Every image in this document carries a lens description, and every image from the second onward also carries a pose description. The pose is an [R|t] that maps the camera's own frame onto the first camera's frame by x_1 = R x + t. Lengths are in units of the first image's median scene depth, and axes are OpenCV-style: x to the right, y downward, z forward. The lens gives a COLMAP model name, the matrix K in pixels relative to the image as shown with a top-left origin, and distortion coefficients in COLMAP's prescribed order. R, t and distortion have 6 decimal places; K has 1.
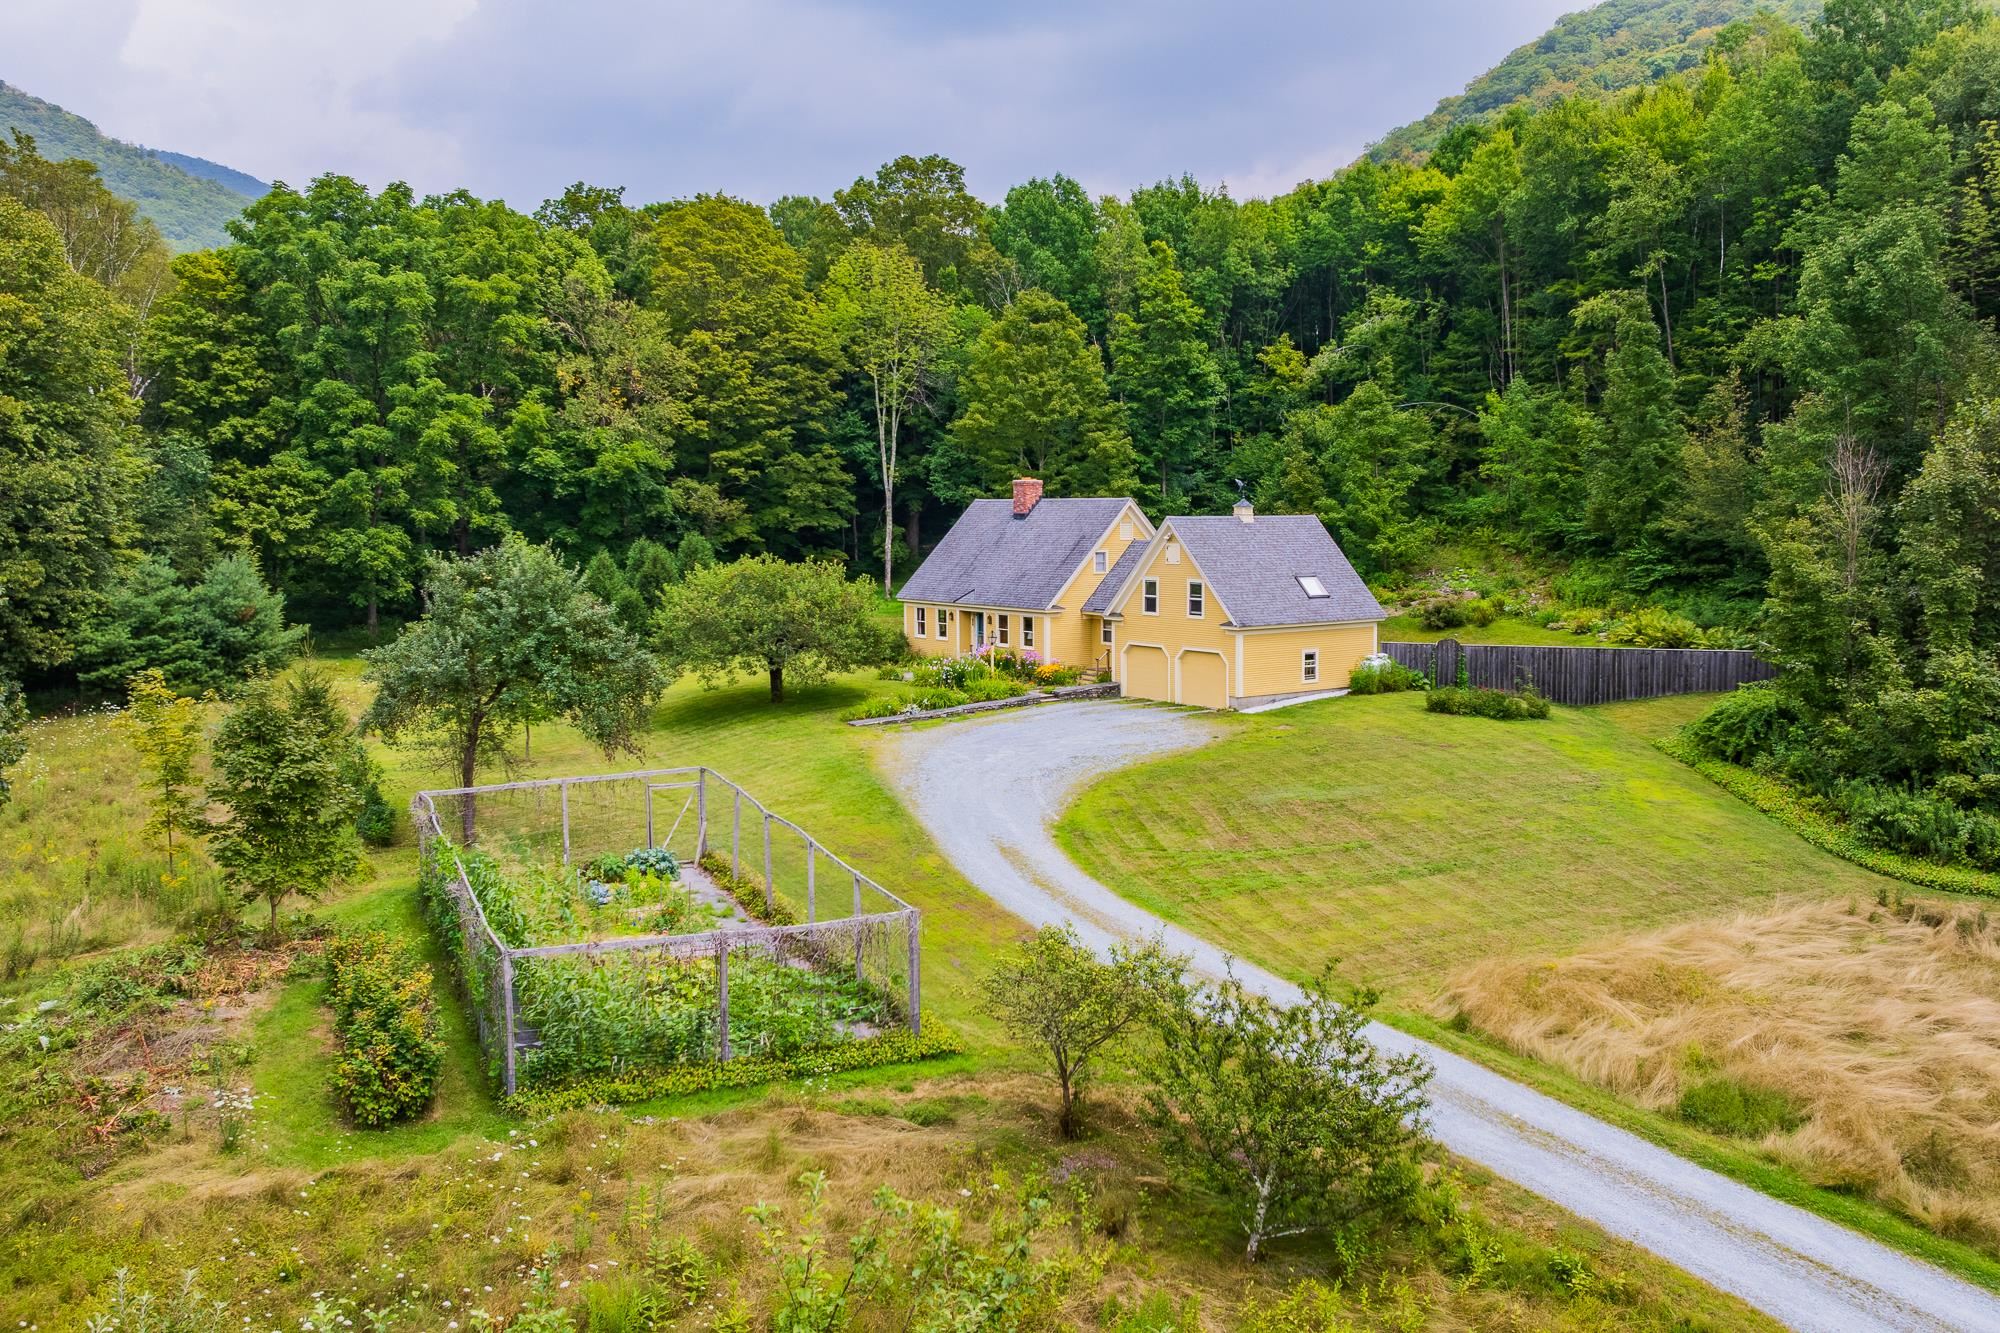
lens RADIAL K [[1631.2, 0, 1105.2], [0, 1631.2, 659.0], [0, 0, 1]] dist [0.009249, -0.067882]
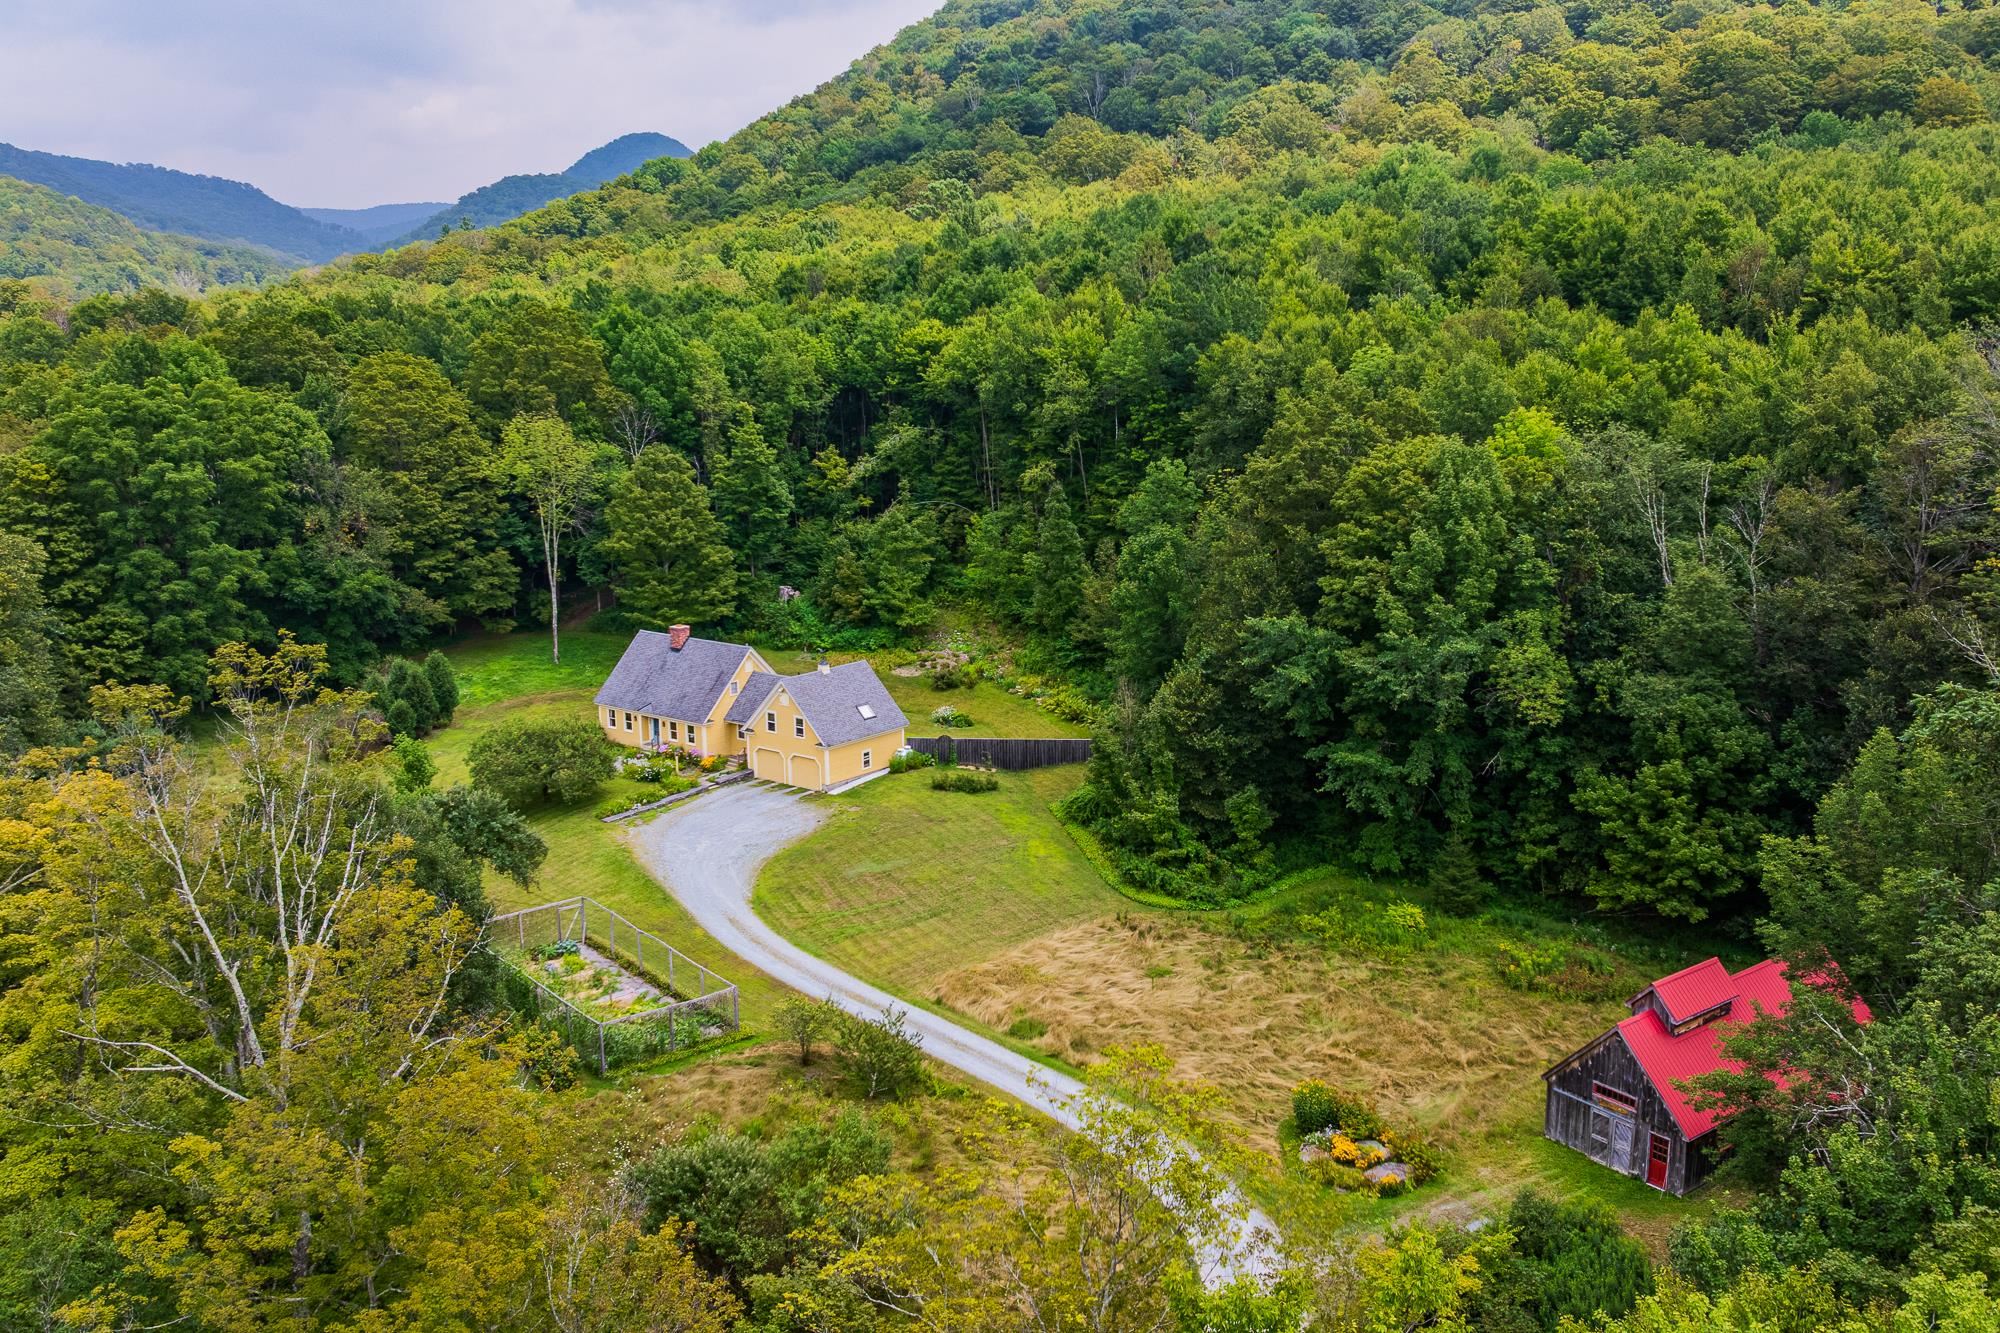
lens RADIAL K [[1626.3, 0, 1085.2], [0, 1626.3, 669.1], [0, 0, 1]] dist [-0.015621, -0.011881]
pose [[0.962758, -0.051745, 0.265365, -0.078816], [0.022084, 0.993285, 0.113563, -0.211498], [-0.269460, -0.103474, 0.957436, -0.535429]]
